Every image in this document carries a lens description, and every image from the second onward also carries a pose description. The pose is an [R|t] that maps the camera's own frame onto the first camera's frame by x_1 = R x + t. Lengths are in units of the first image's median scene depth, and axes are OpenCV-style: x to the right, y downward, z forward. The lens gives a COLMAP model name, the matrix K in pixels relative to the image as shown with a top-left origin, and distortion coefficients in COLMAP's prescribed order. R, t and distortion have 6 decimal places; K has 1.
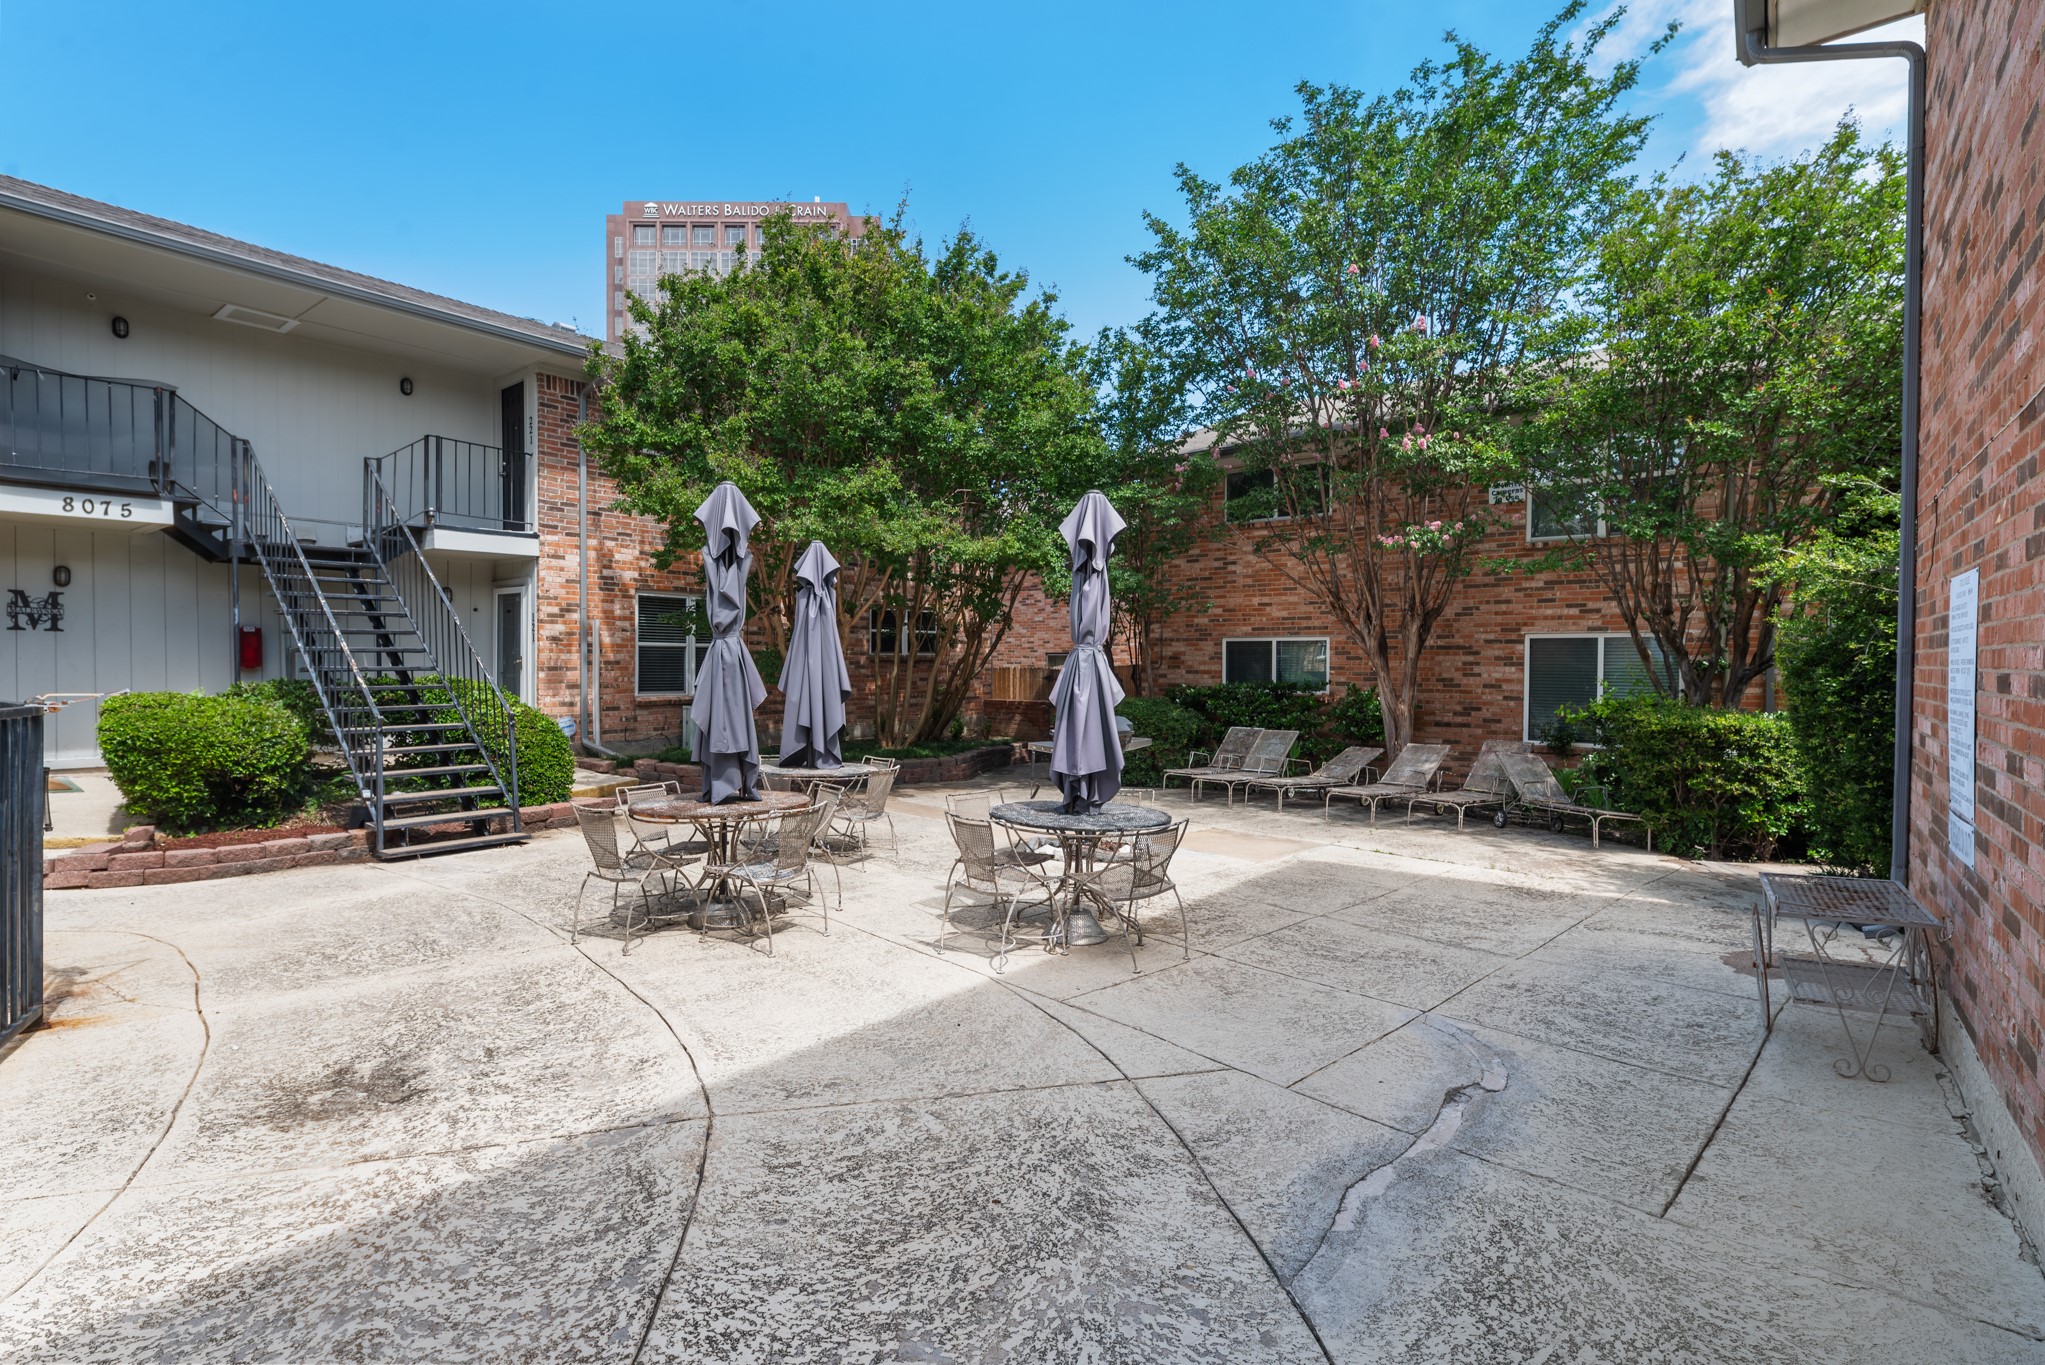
lens RADIAL K [[964.2, 0, 1022.5], [0, 964.2, 682.5], [0, 0, 1]] dist [-0.001696, -0.000240]
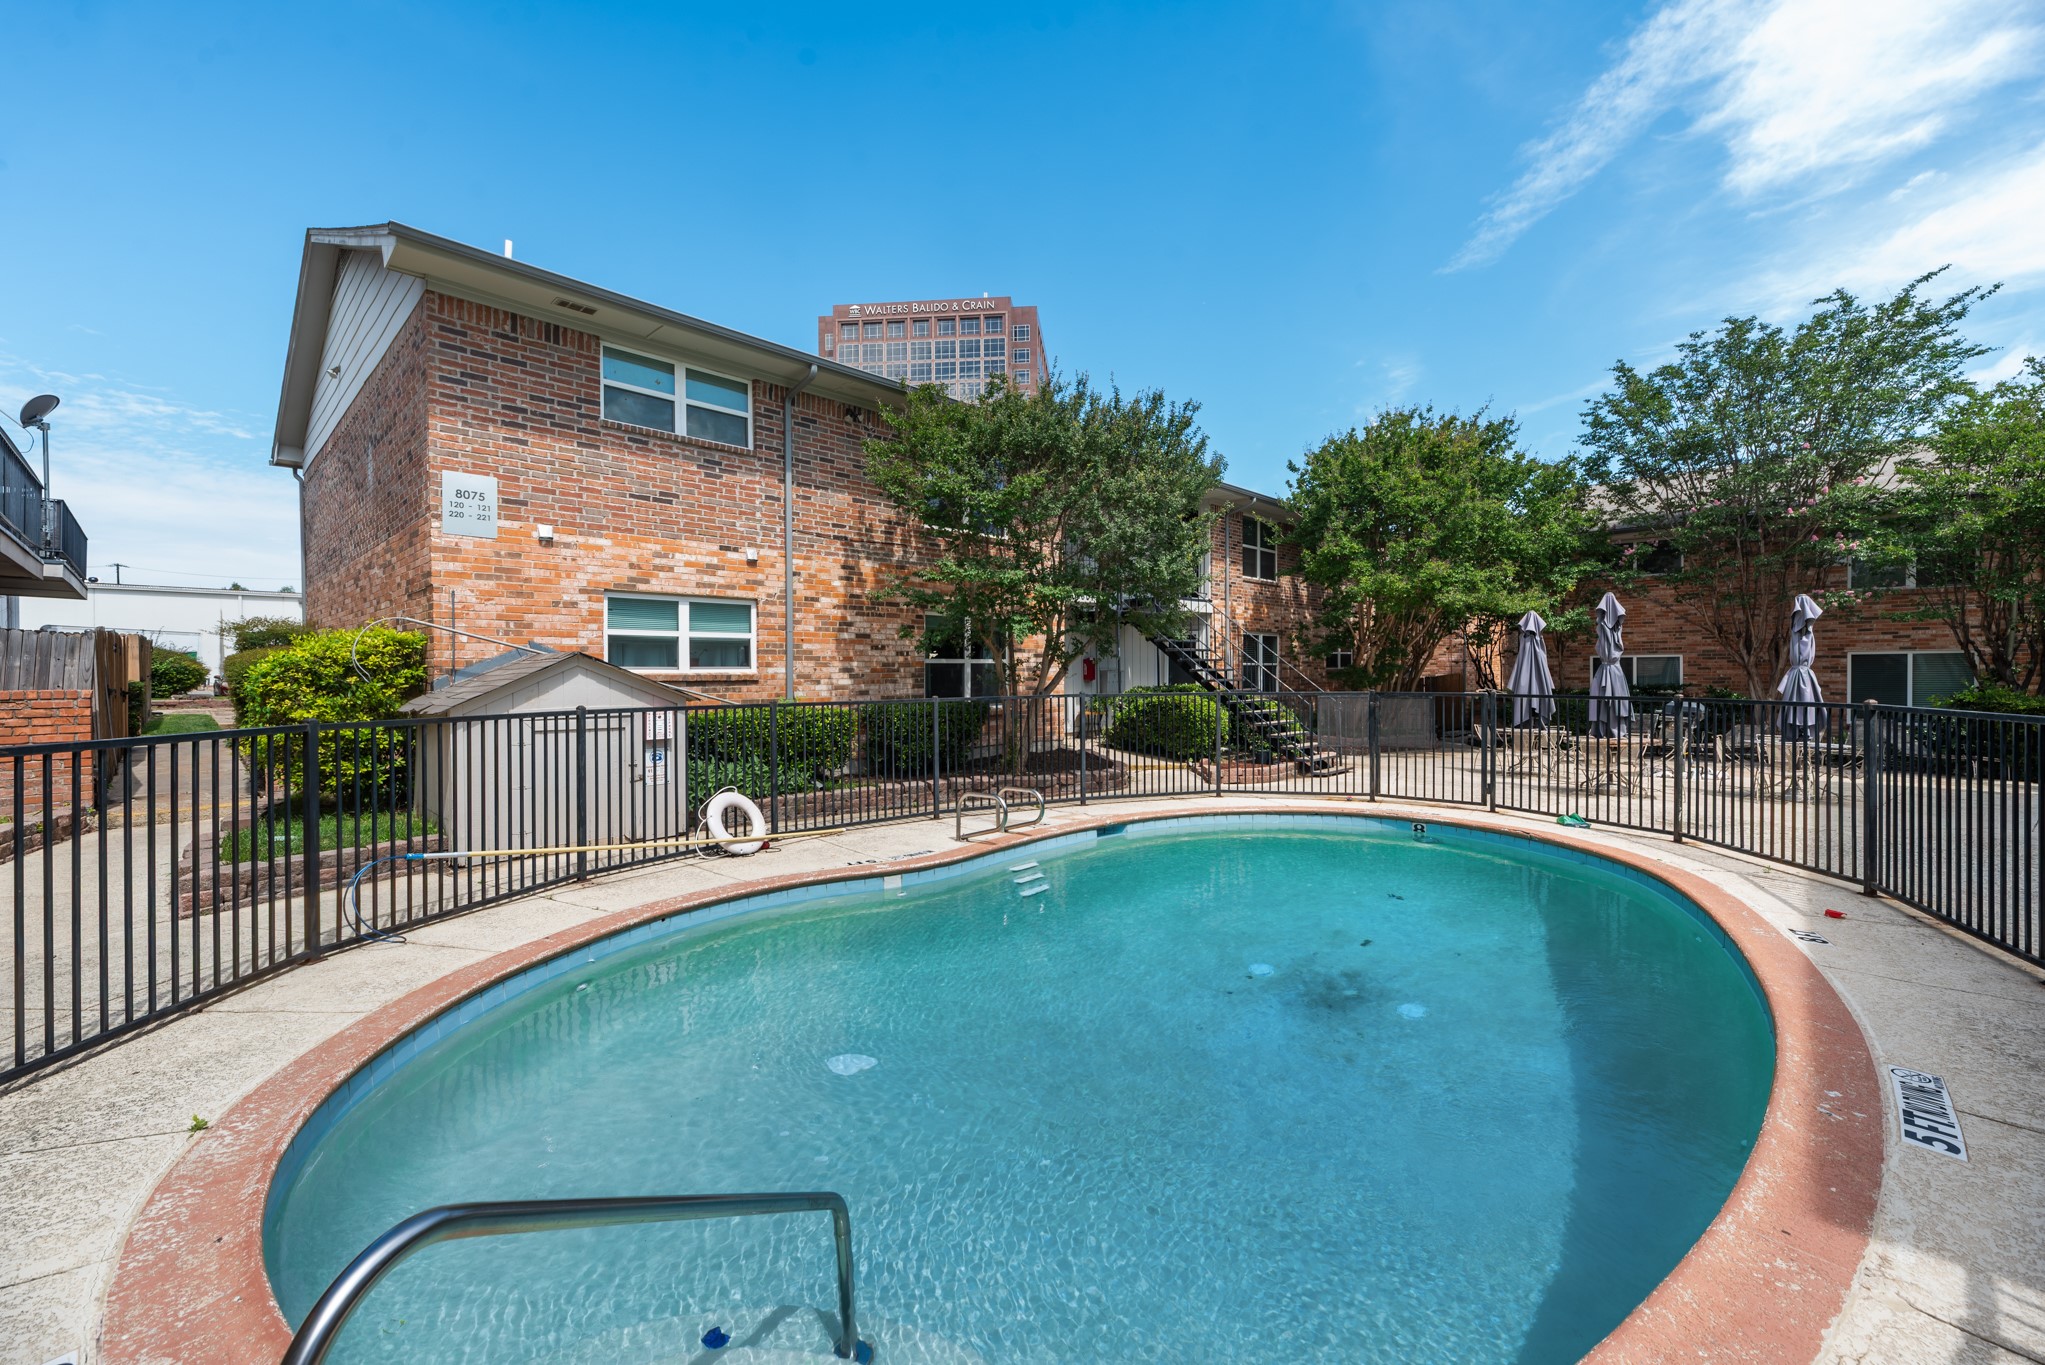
lens RADIAL K [[831.2, 0, 1022.5], [0, 831.2, 682.5], [0, 0, 1]] dist [0.000766, 0.000196]
pose [[0.994312, -0.007481, -0.106247, -0.640160], [0.006632, 0.999943, -0.008339, 0.000898], [0.106303, 0.007586, 0.994305, -0.452500]]
